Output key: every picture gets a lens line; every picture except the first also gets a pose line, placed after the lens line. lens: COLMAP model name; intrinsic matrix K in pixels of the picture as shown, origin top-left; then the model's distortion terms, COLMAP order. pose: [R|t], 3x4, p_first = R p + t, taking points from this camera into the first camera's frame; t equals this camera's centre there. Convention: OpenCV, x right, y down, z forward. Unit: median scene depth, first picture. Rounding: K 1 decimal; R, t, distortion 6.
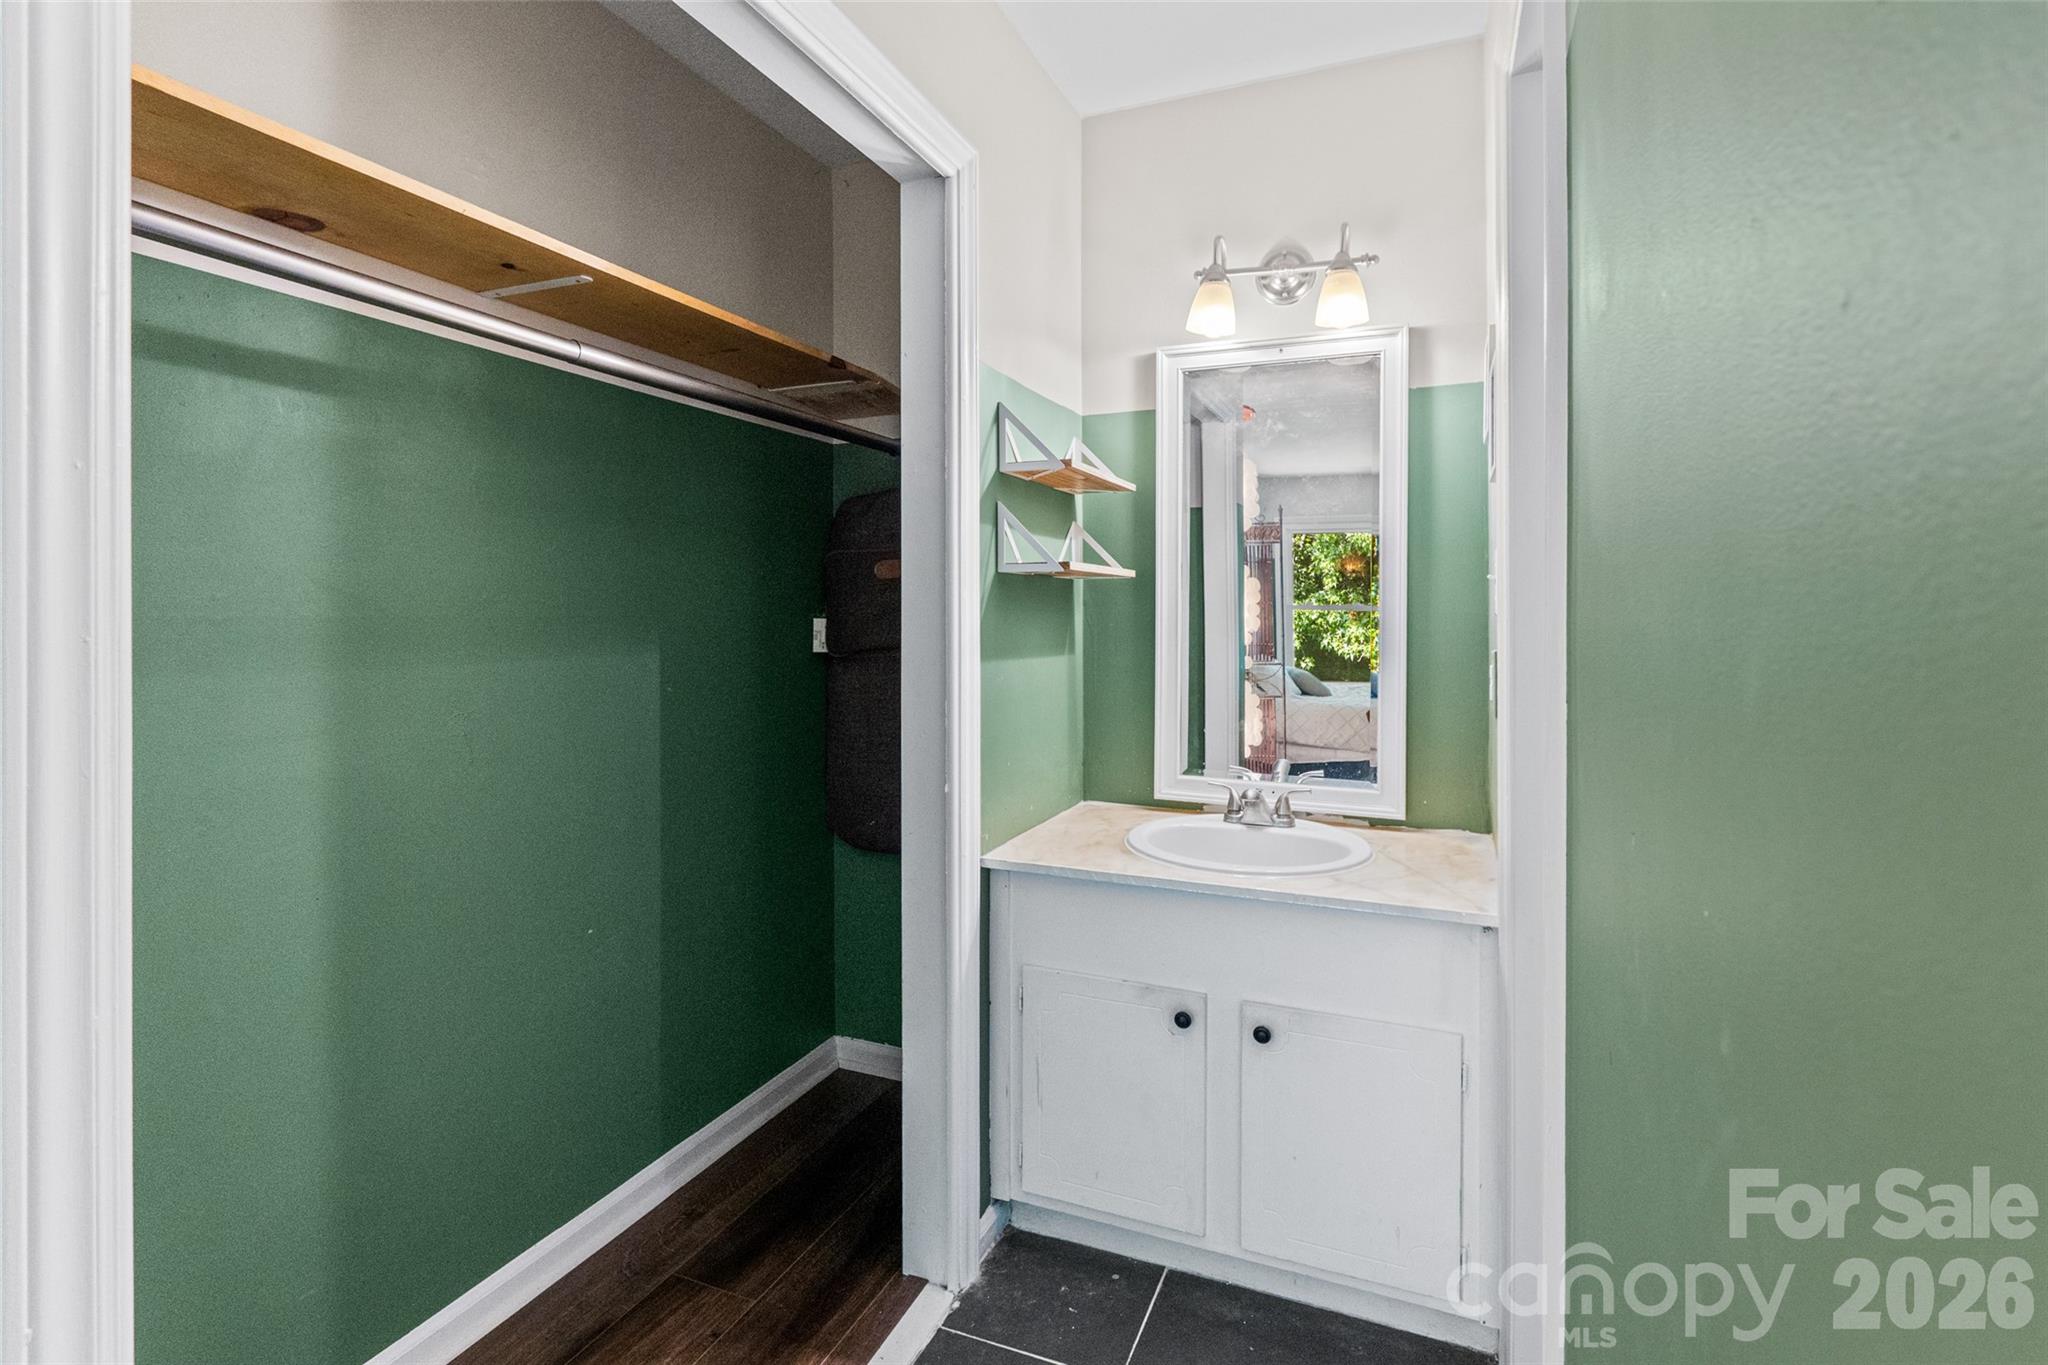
lens RADIAL K [[957.8, 0, 1041.3], [0, 957.8, 613.6], [0, 0, 1]] dist [-0.010278, 0.000768]
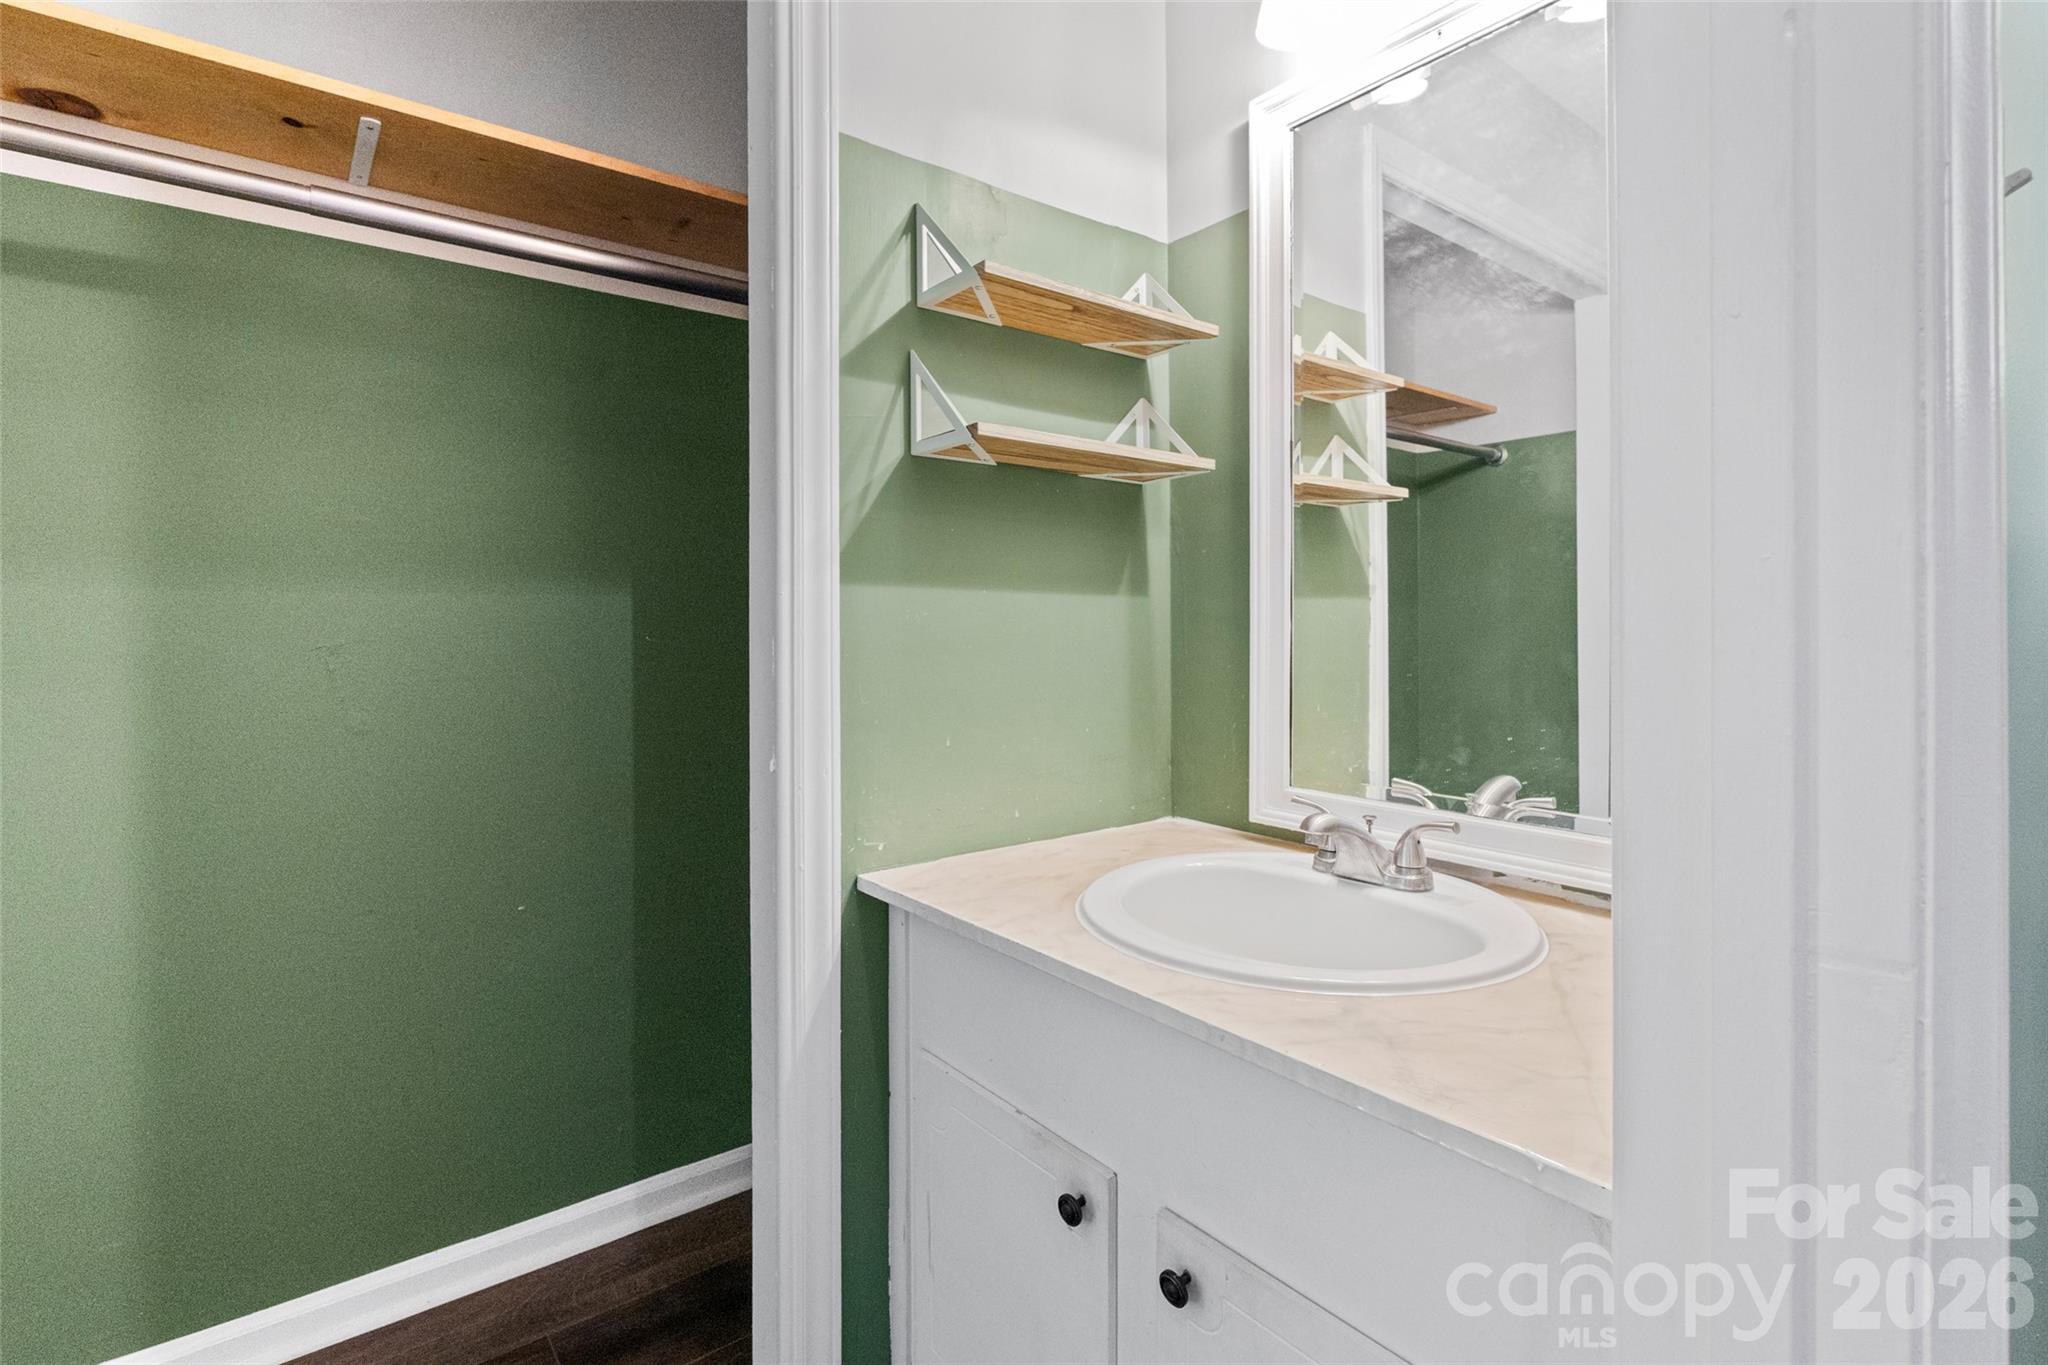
lens RADIAL K [[957.8, 0, 1029.6], [0, 957.8, 635.5], [0, 0, 1]] dist [-0.010278, 0.000768]
pose [[0.875057, -0.004468, -0.483999, 0.327758], [0.007184, 0.999967, 0.003759, 0.075870], [0.483967, -0.006766, 0.875060, 0.422356]]
